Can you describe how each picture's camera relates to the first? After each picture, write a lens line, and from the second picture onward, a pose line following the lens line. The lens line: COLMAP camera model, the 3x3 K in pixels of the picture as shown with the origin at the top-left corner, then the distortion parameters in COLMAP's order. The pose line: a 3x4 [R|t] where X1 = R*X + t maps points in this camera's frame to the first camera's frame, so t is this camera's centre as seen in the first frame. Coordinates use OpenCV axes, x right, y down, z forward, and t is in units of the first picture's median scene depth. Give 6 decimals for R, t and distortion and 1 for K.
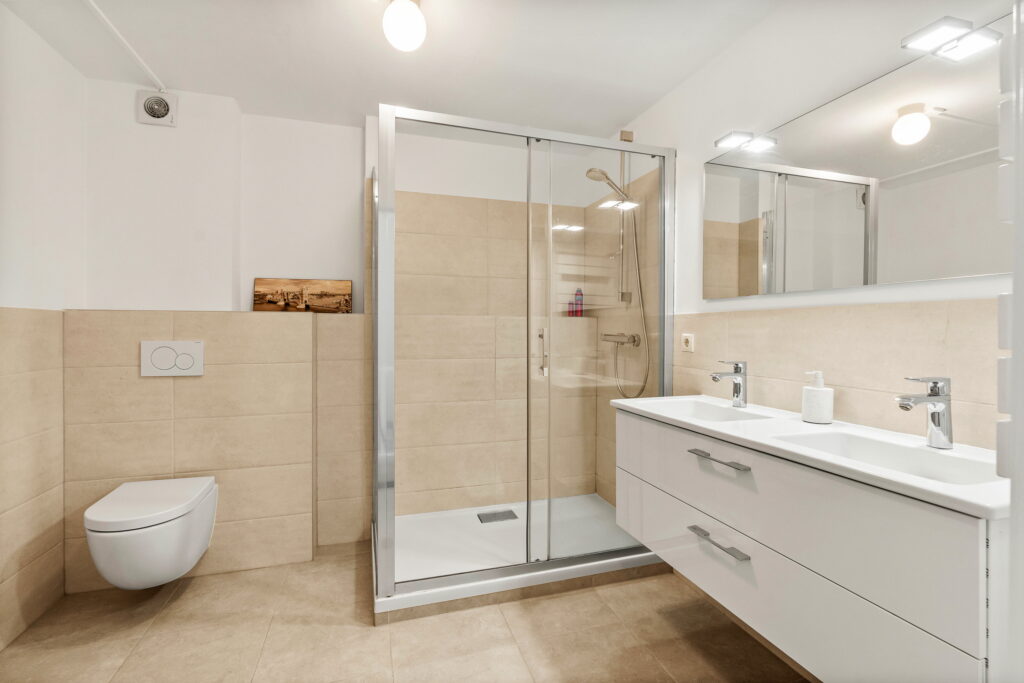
lens RADIAL K [[458.8, 0, 509.7], [0, 458.8, 336.4], [0, 0, 1]] dist [-0.002526, 0.000065]
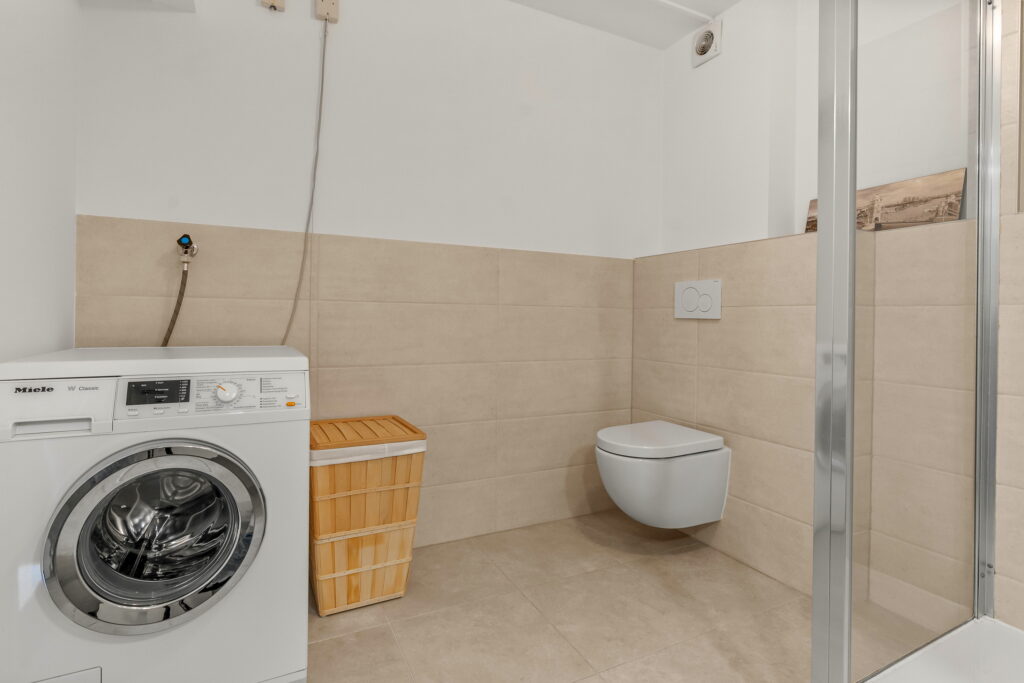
lens RADIAL K [[502.2, 0, 511.5], [0, 502.2, 317.1], [0, 0, 1]] dist [-0.004704, -0.000331]
pose [[0.154581, -0.005103, -0.987967, 0.221918], [-0.024931, 0.999648, -0.009064, 0.103525], [0.987665, 0.026032, 0.154399, 0.476223]]
